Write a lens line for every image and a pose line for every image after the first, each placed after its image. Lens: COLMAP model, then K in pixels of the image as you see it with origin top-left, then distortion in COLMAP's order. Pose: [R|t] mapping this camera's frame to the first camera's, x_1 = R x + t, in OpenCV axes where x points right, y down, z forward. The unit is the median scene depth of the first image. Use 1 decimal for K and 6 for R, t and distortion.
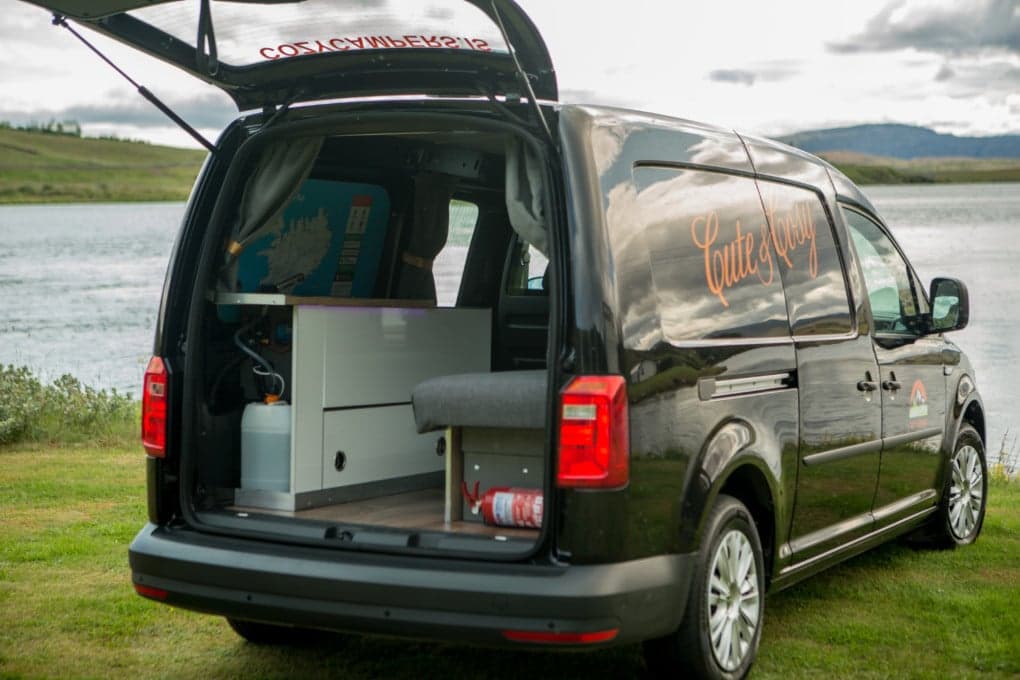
lens RADIAL K [[742.0, 0, 510.0], [0, 742.0, 340.0], [0, 0, 1]] dist [-0.082212, 0.001493]
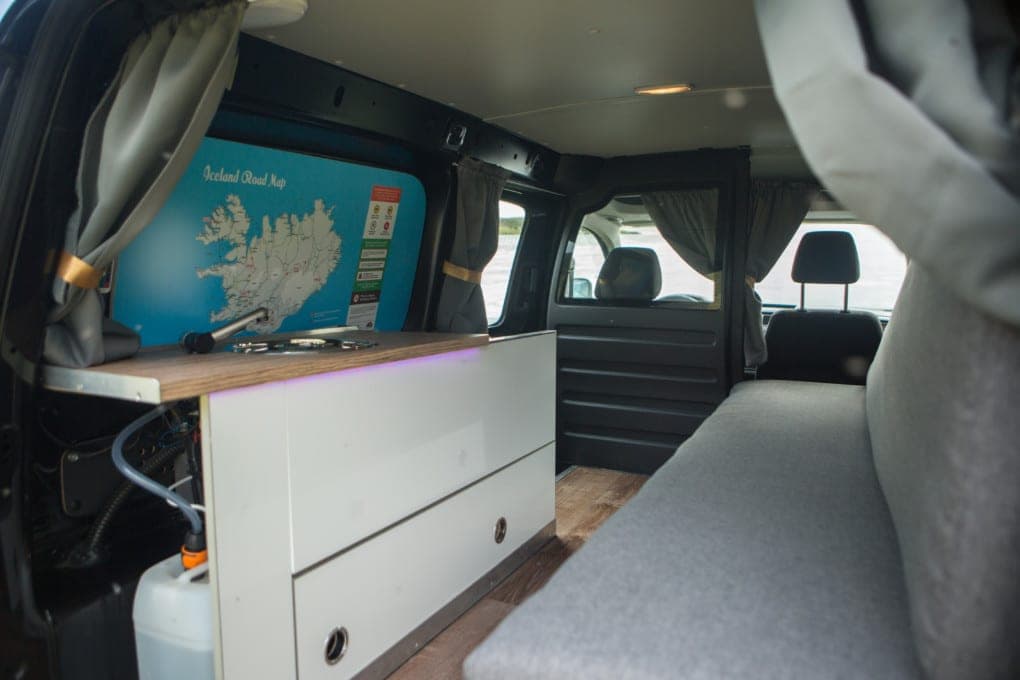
lens RADIAL K [[742.0, 0, 510.0], [0, 742.0, 340.0], [0, 0, 1]] dist [-0.082212, 0.001493]
pose [[0.998230, -0.014533, -0.057666, -0.045880], [0.014069, 0.999865, -0.008448, -0.043412], [0.057781, 0.007621, 0.998300, 0.333249]]
